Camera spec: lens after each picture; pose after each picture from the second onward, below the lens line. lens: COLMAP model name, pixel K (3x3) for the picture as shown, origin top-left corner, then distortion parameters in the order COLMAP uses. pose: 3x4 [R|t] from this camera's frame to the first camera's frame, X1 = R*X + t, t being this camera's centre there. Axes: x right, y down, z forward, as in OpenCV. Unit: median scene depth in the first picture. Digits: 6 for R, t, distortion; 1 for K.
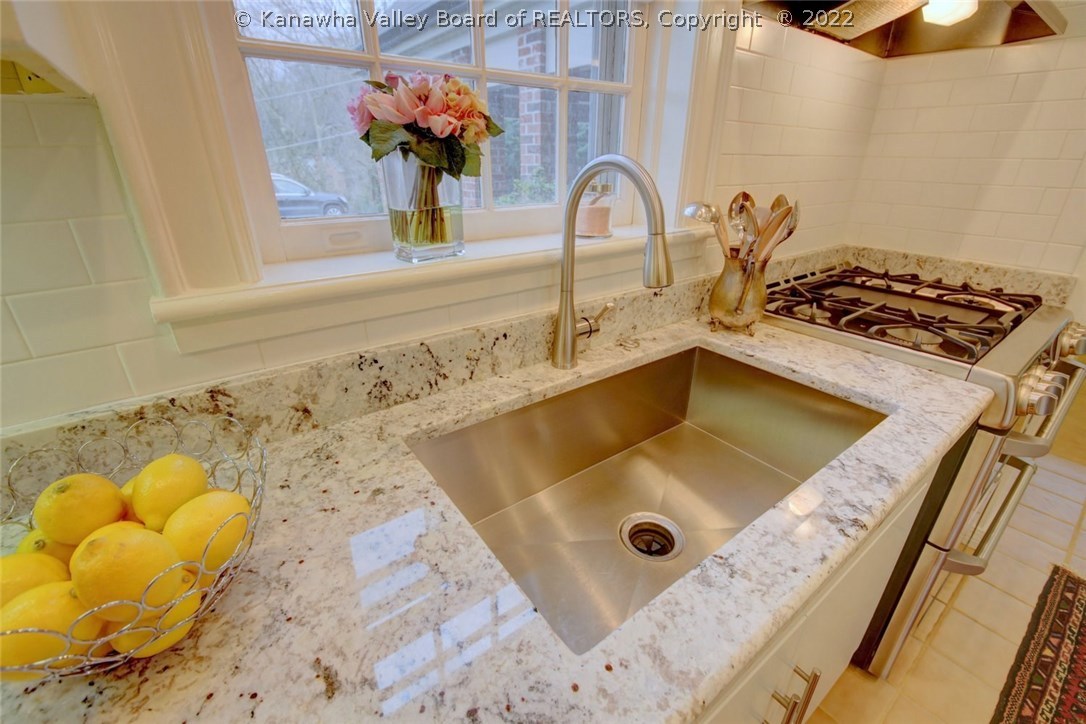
lens RADIAL K [[454.4, 0, 543.0], [0, 454.4, 362.0], [0, 0, 1]] dist [0.008082, -0.009179]
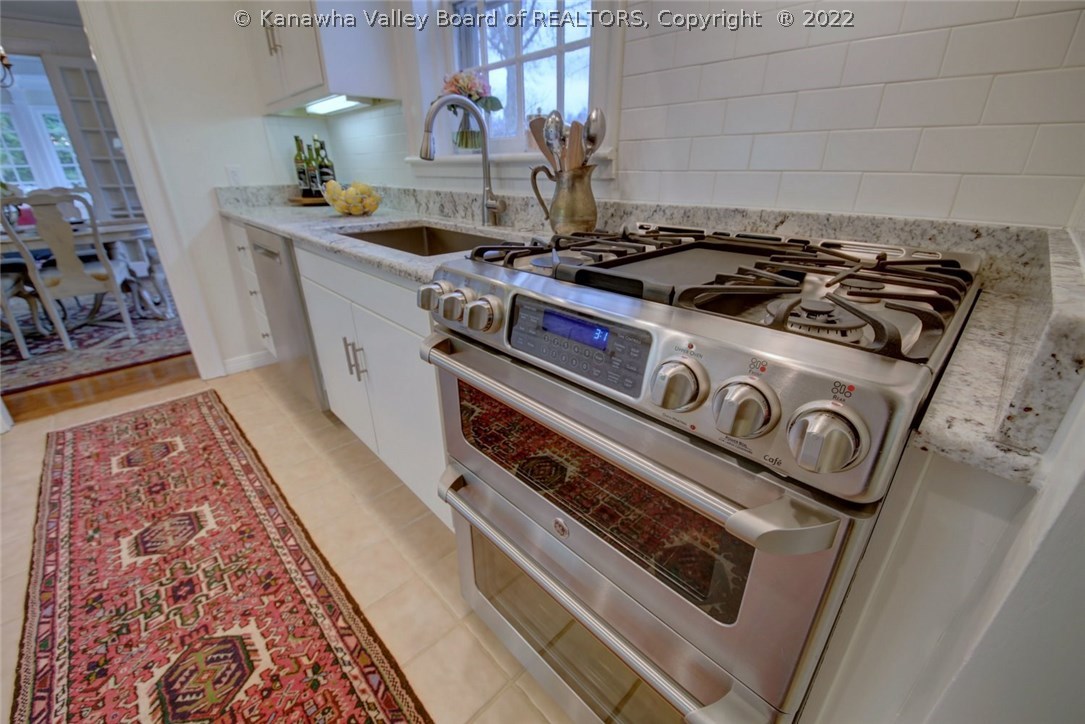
lens RADIAL K [[440.5, 0, 542.5], [0, 440.5, 362.0], [0, 0, 1]] dist [-0.017727, -0.000746]
pose [[0.123142, 0.394541, -0.910590, 1.791793], [-0.405481, 0.857489, 0.316699, -0.159695], [0.905771, 0.330228, 0.265572, 0.901492]]
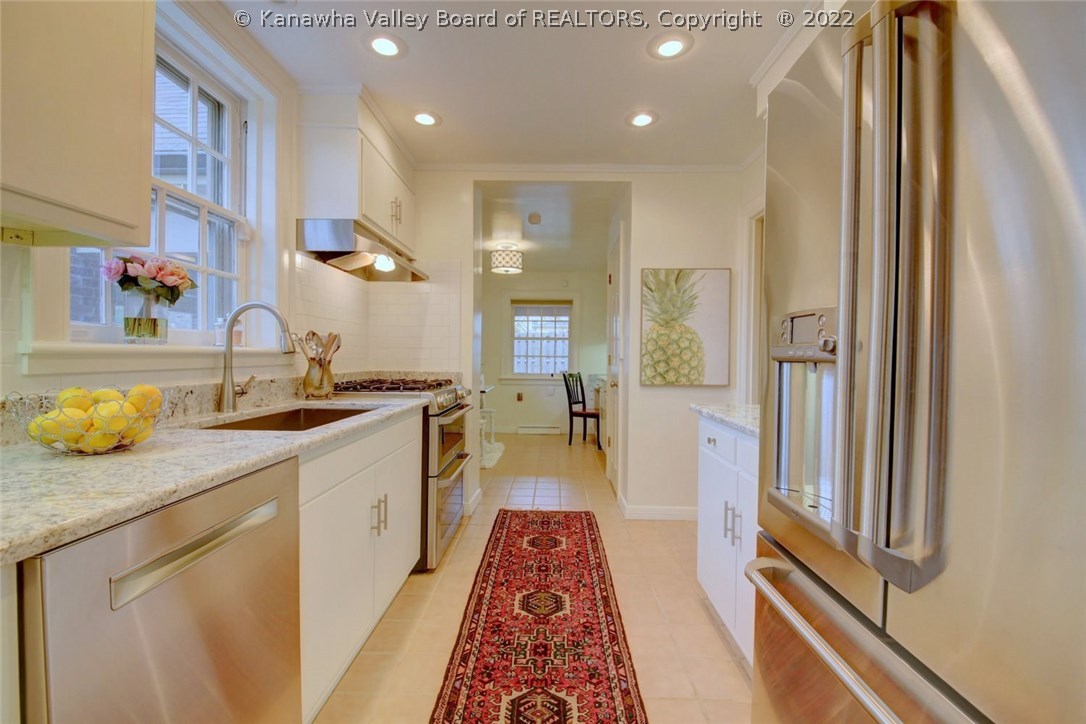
lens RADIAL K [[454.4, 0, 543.0], [0, 454.4, 362.0], [0, 0, 1]] dist [0.008082, -0.009179]
pose [[0.618563, -0.008639, 0.785688, -0.564740], [0.310259, 0.921369, -0.234132, 0.602921], [-0.721886, 0.388593, 0.572605, -0.923029]]
